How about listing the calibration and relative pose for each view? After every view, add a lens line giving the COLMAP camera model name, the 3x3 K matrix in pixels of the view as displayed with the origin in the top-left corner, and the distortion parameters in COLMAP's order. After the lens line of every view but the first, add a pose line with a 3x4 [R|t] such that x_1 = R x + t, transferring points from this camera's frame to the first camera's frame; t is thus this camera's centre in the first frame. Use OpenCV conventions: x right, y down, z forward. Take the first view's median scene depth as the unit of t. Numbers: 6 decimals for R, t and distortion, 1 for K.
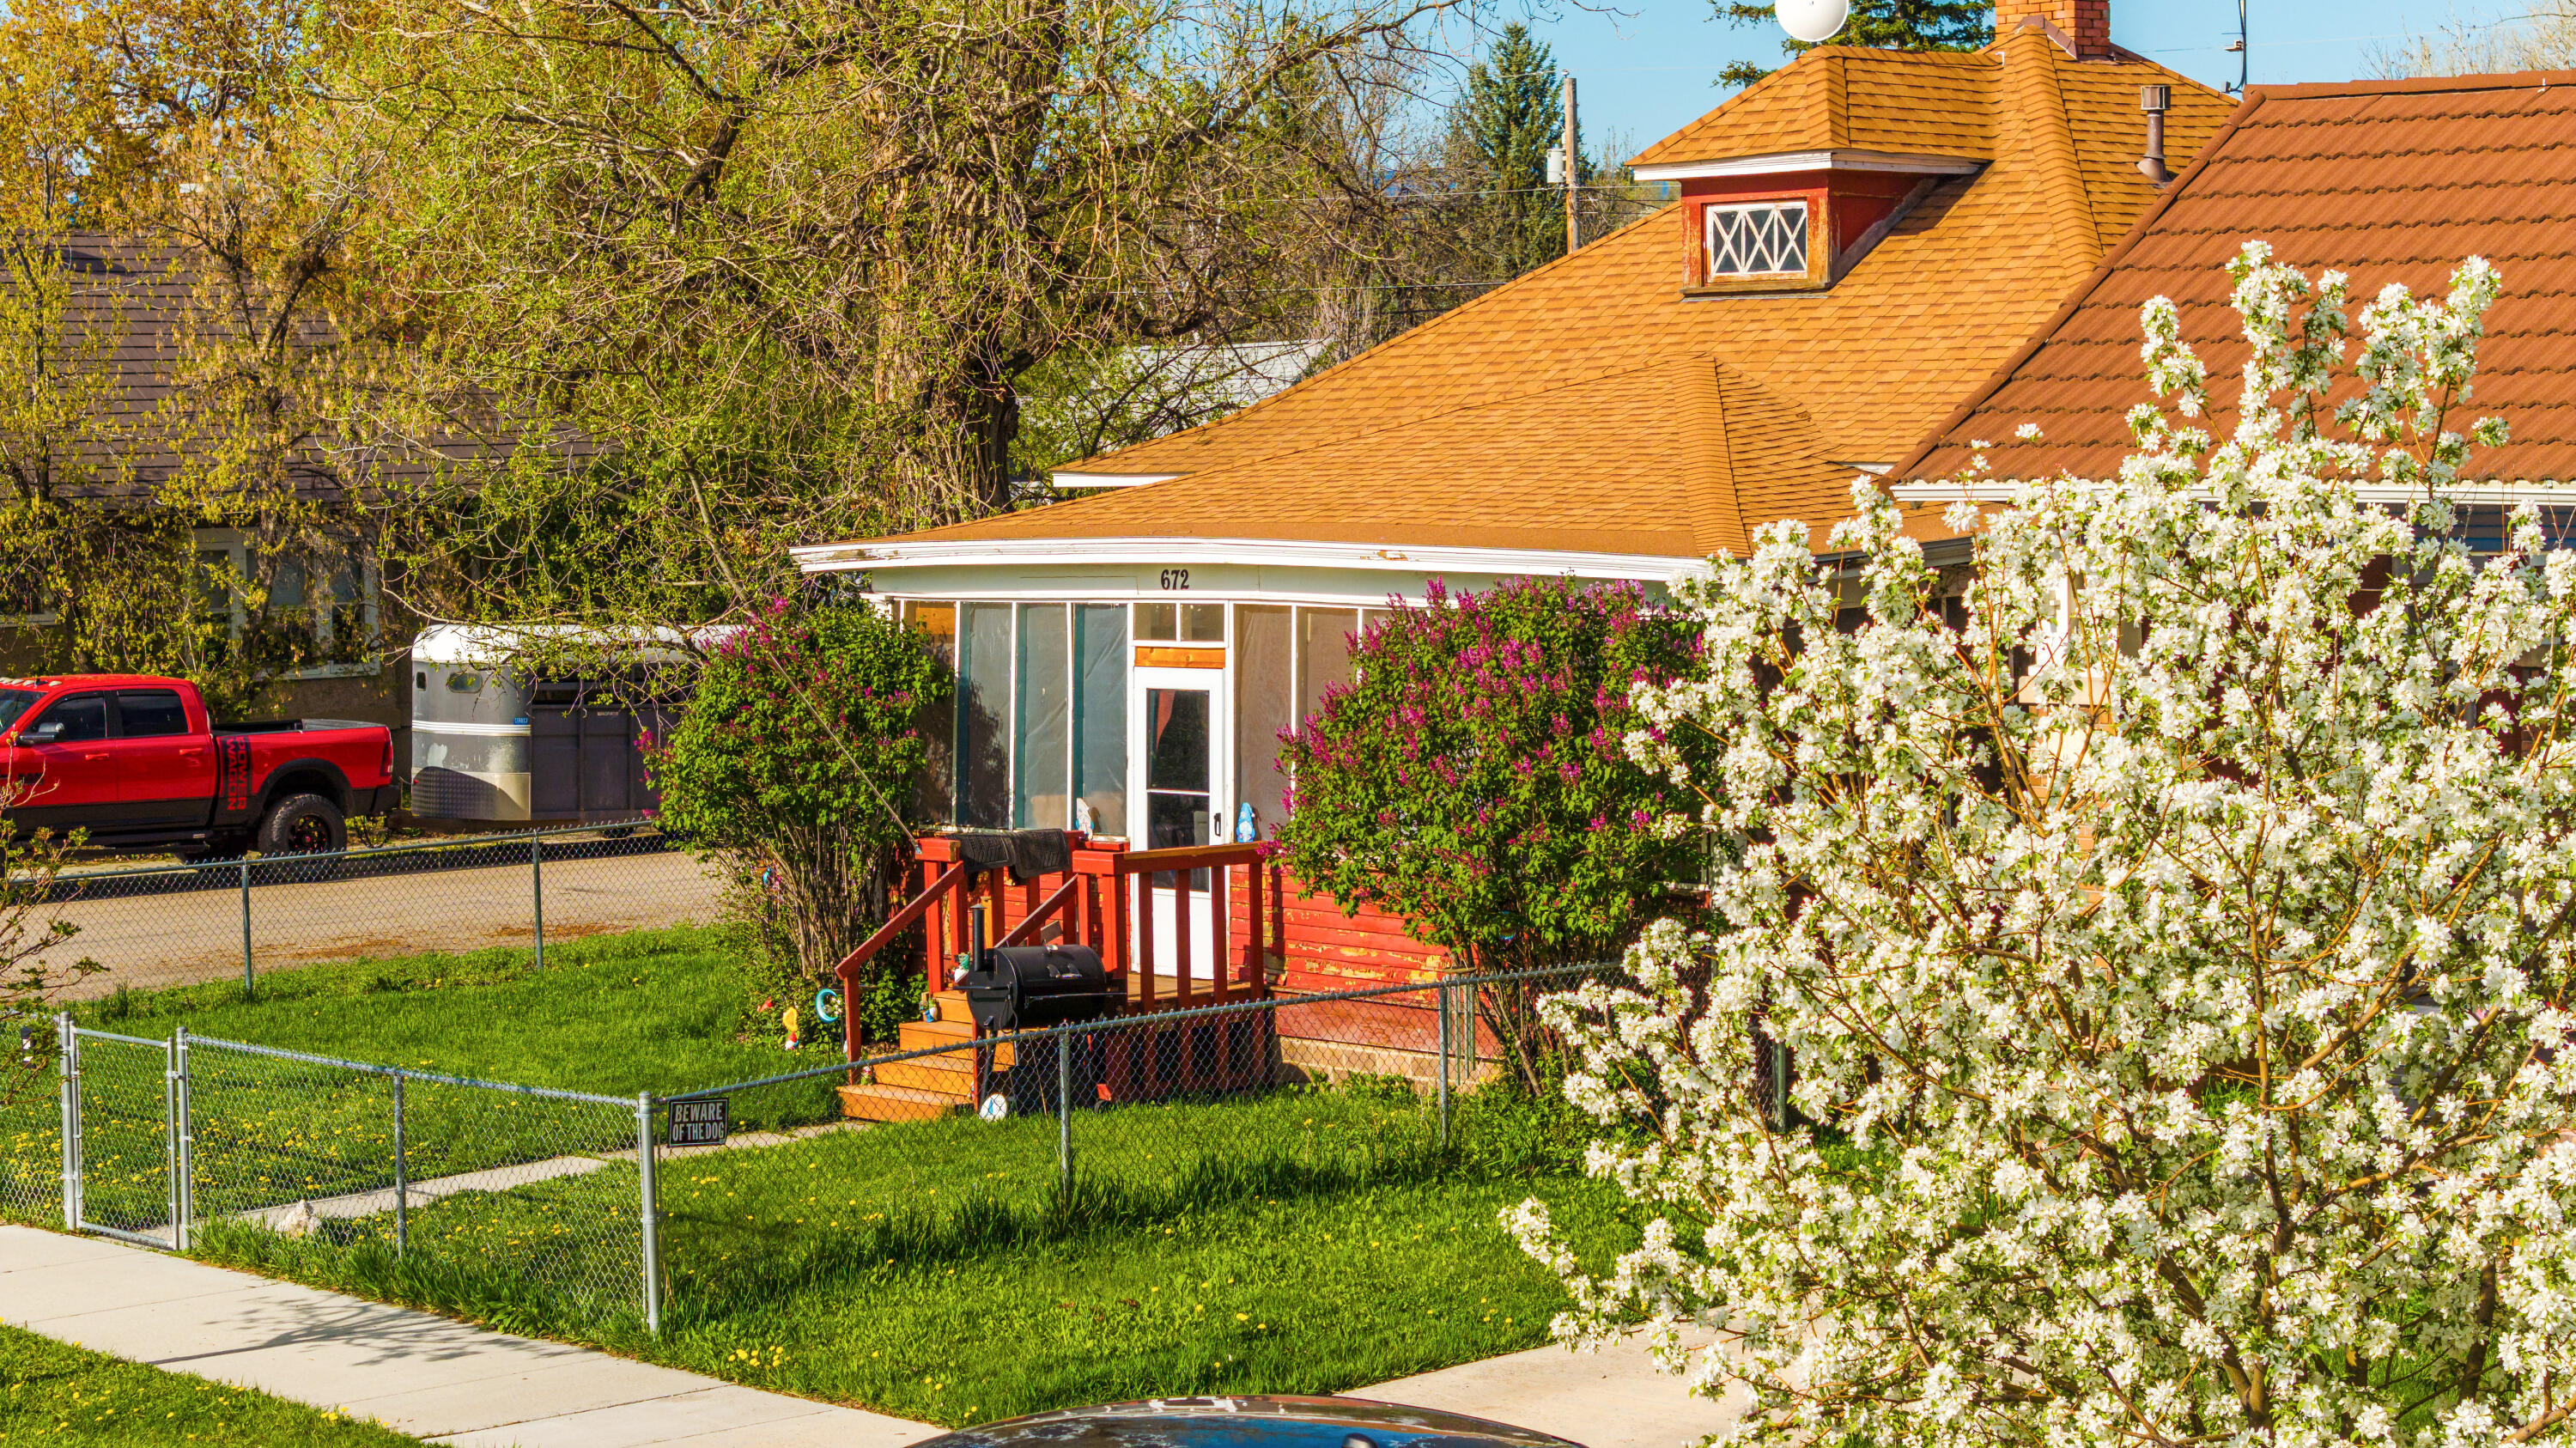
lens RADIAL K [[5154.3, 0, 1288.0], [0, 5154.3, 724.0], [0, 0, 1]] dist [-0.067176, 0.026476]
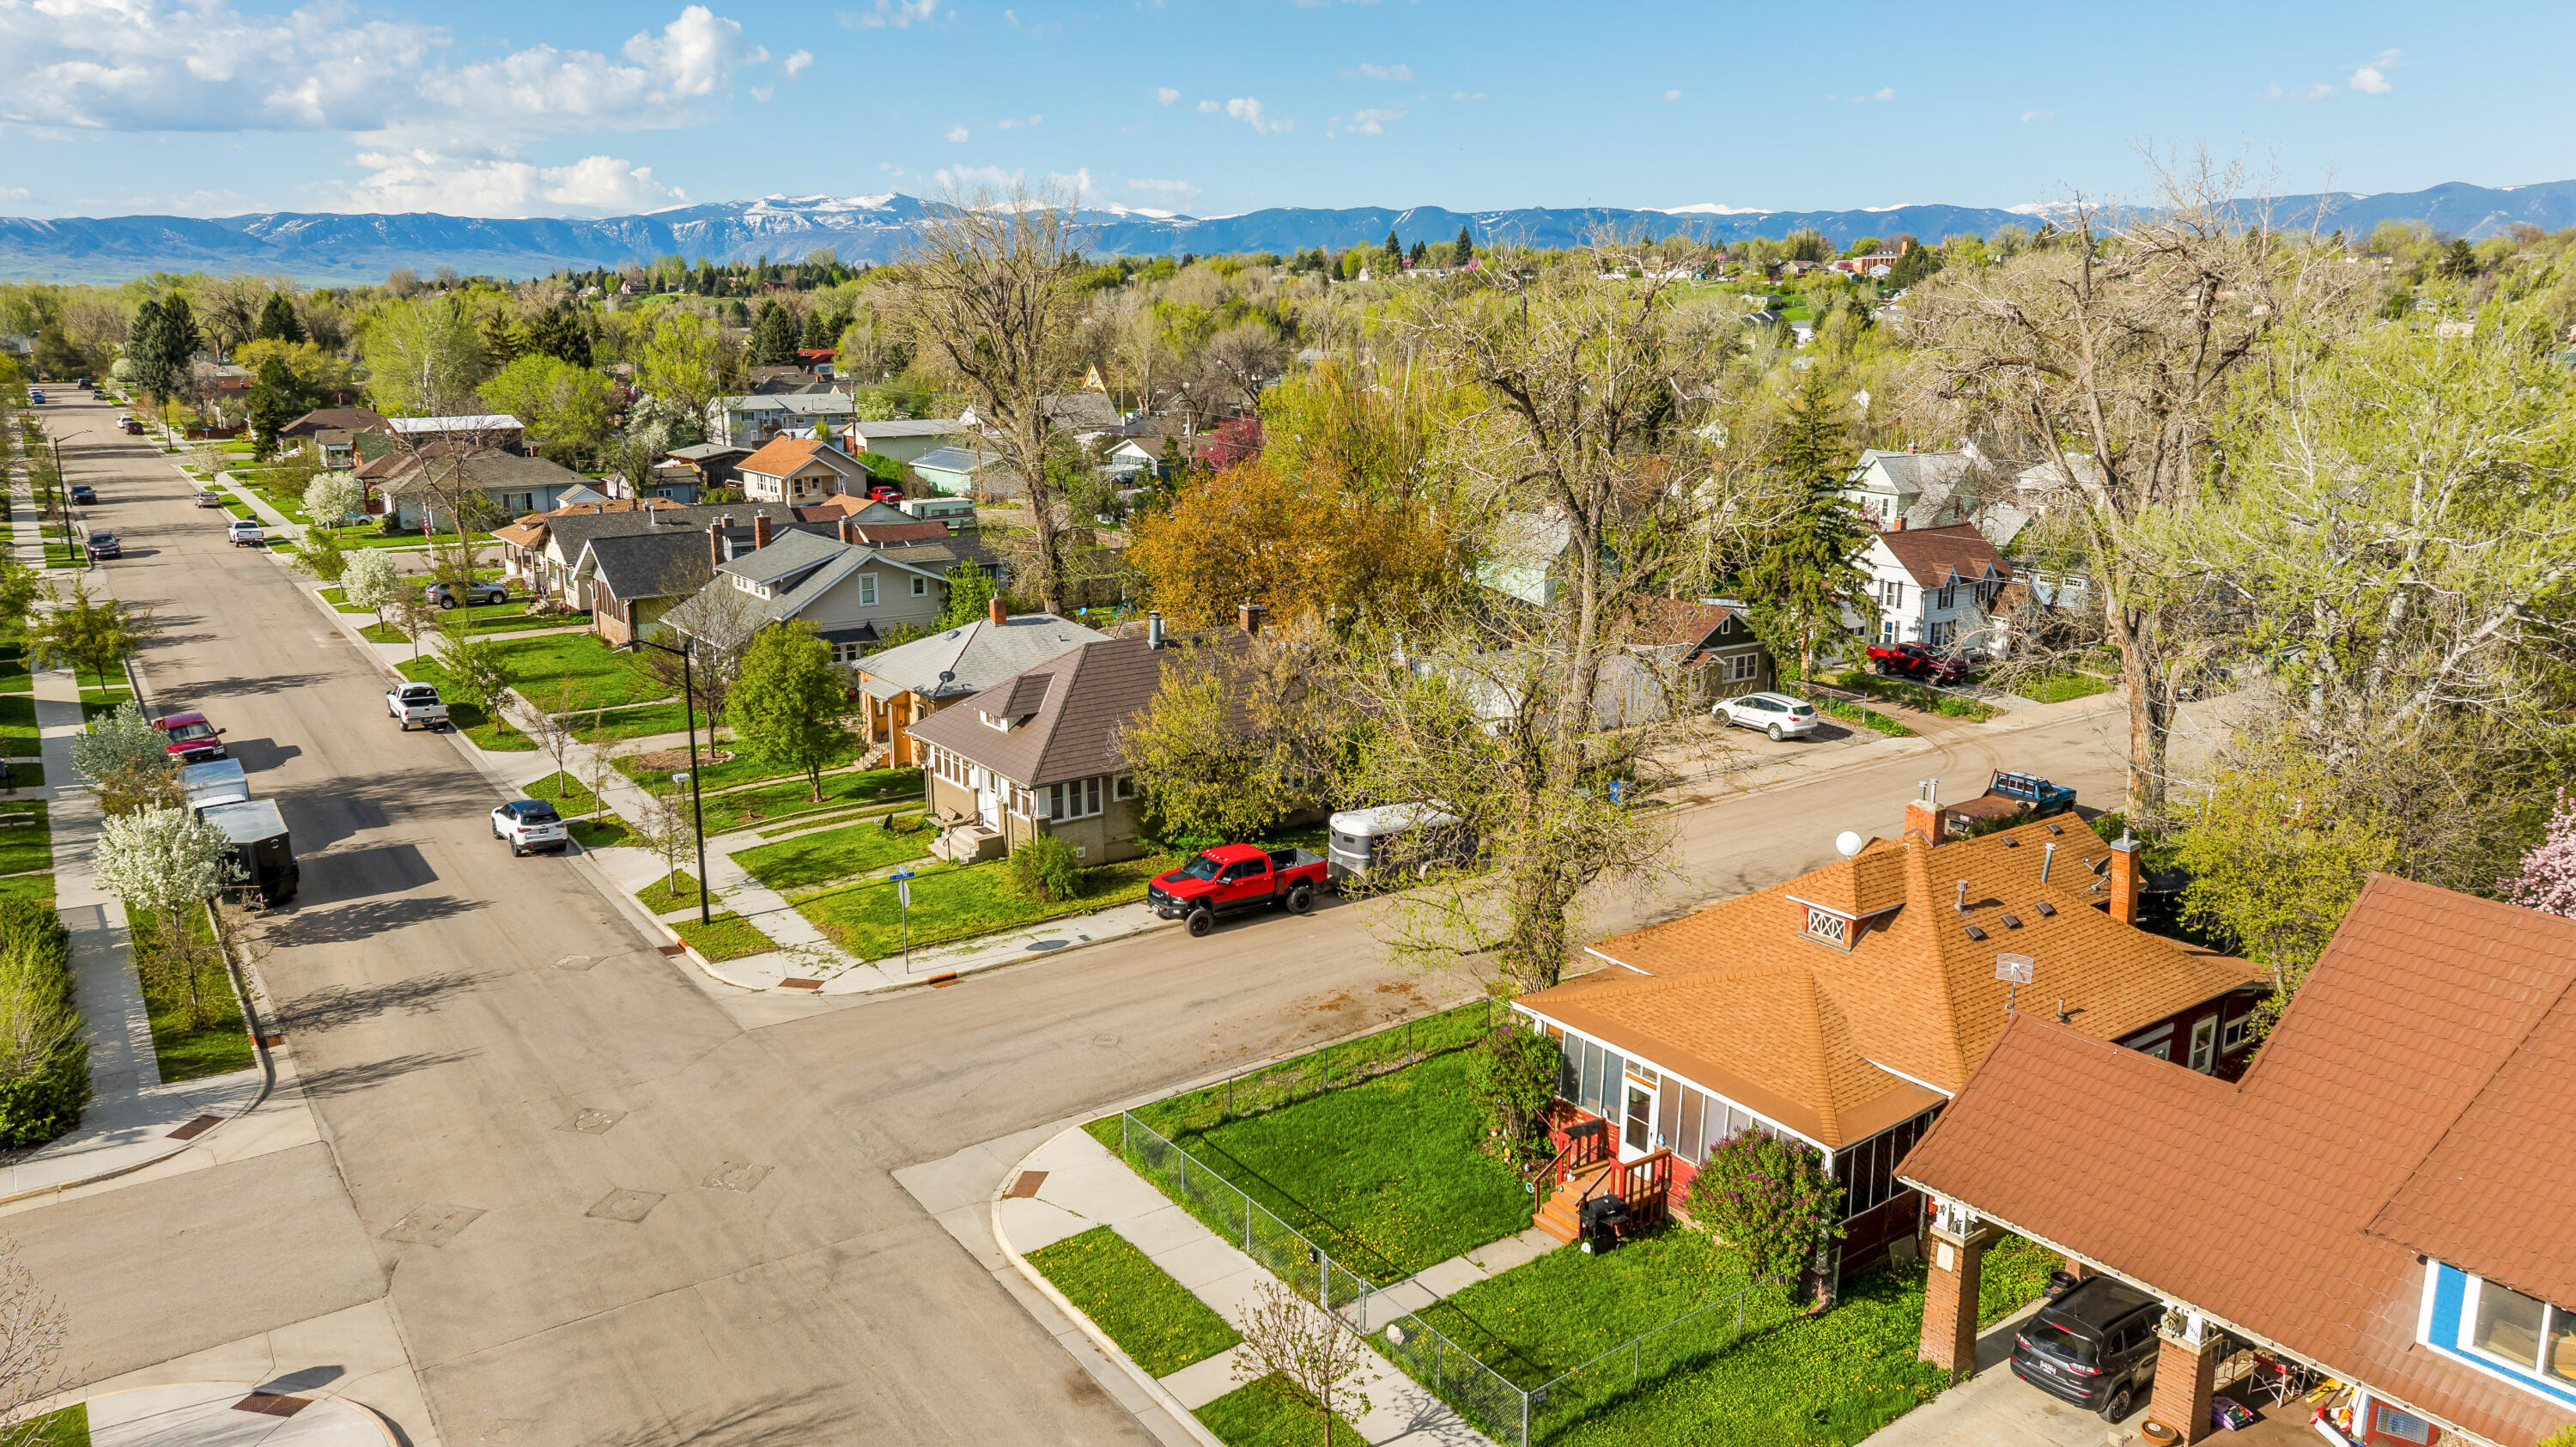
lens RADIAL K [[1812.5, 0, 1288.0], [0, 1812.5, 723.5], [0, 0, 1]] dist [-0.026329, 0.024243]
pose [[0.992633, 0.045164, -0.112429, -0.116956], [-0.025263, 0.984684, 0.172508, -0.401503], [0.118498, -0.168396, 0.978571, -0.091722]]
